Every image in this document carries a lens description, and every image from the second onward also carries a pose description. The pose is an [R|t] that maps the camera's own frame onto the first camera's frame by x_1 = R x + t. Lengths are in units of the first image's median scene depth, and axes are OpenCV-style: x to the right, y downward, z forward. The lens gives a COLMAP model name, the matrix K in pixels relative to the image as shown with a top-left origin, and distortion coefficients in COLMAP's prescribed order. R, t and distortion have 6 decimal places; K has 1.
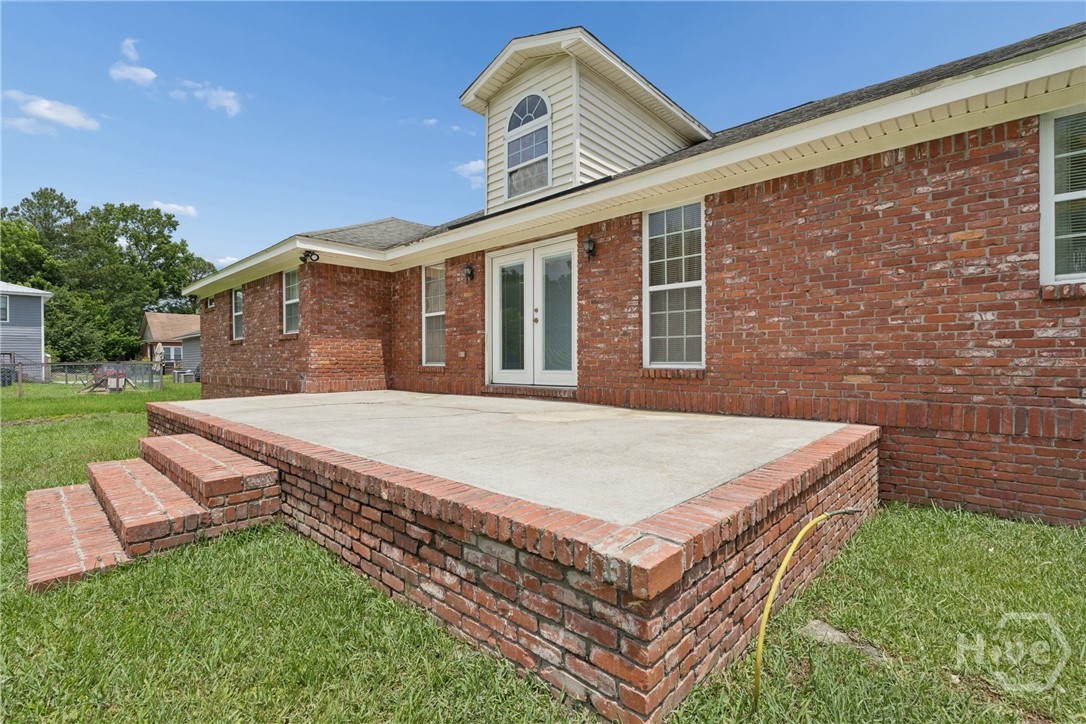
lens RADIAL K [[479.9, 0, 544.4], [0, 479.9, 364.6], [0, 0, 1]] dist [-0.010264, -0.000229]
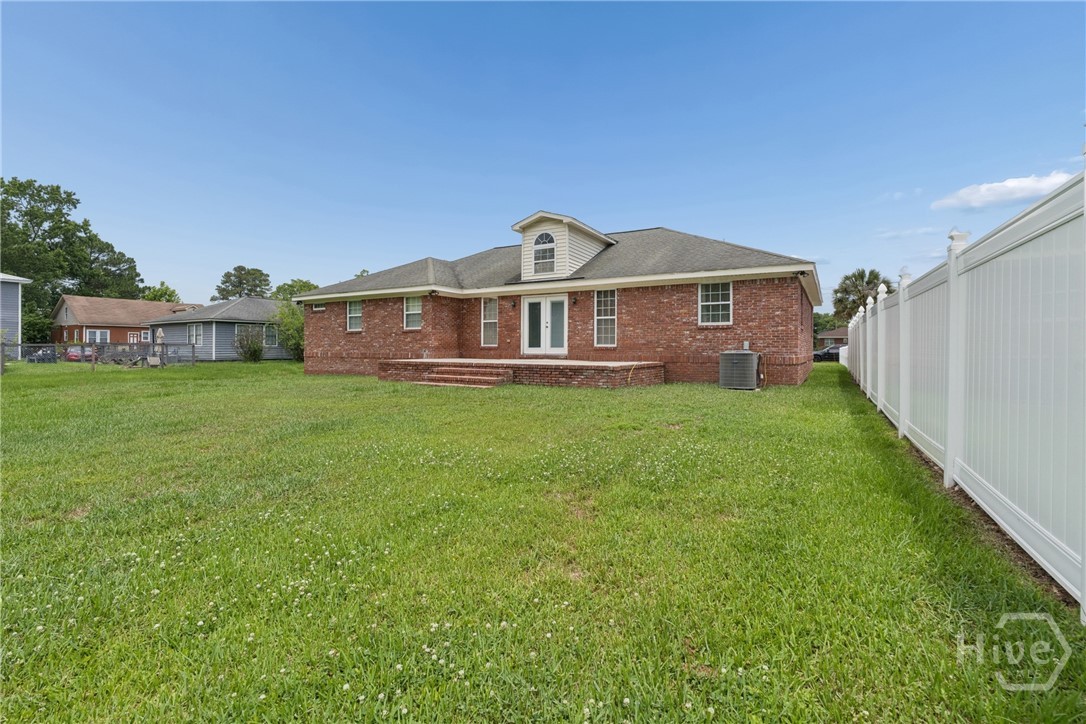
lens RADIAL K [[479.9, 0, 543.6], [0, 479.9, 354.2], [0, 0, 1]] dist [-0.010264, -0.000229]
pose [[0.977580, 0.006516, 0.210463, -0.523895], [-0.006780, 0.999977, 0.000533, 0.041834], [-0.210455, -0.001948, 0.977602, -1.299206]]
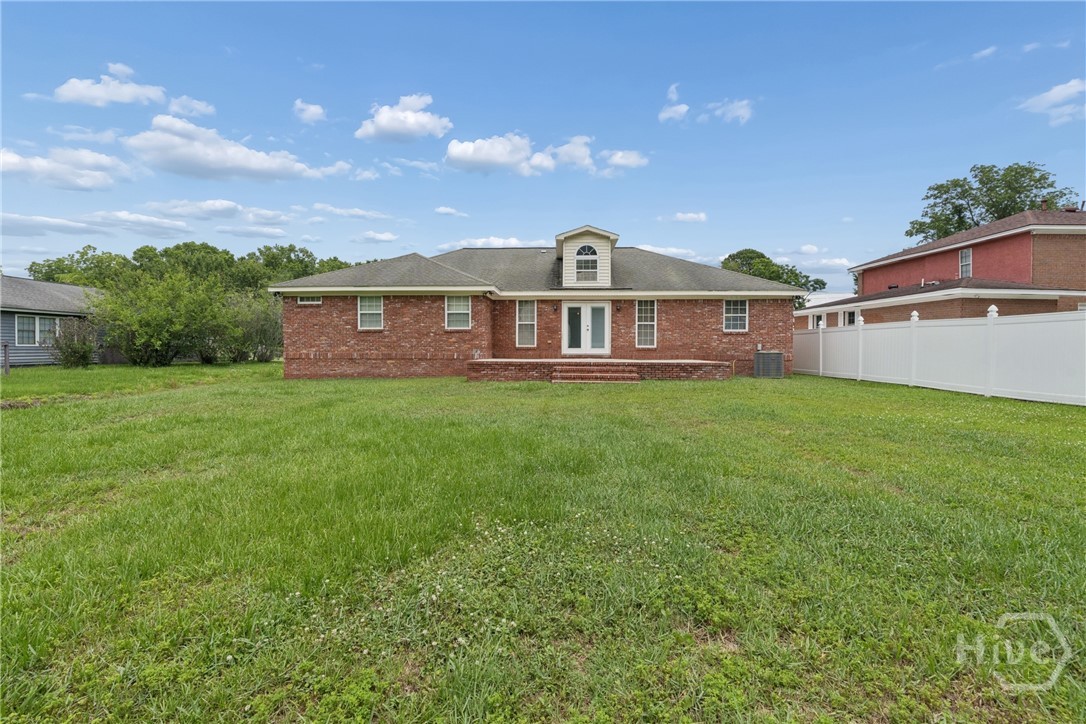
lens RADIAL K [[479.9, 0, 539.4], [0, 479.9, 361.1], [0, 0, 1]] dist [-0.010264, -0.000229]
pose [[0.770045, -0.006145, 0.637960, -1.887365], [-0.001272, 0.999937, 0.011167, 0.052334], [-0.637989, -0.009411, 0.769988, -0.864643]]
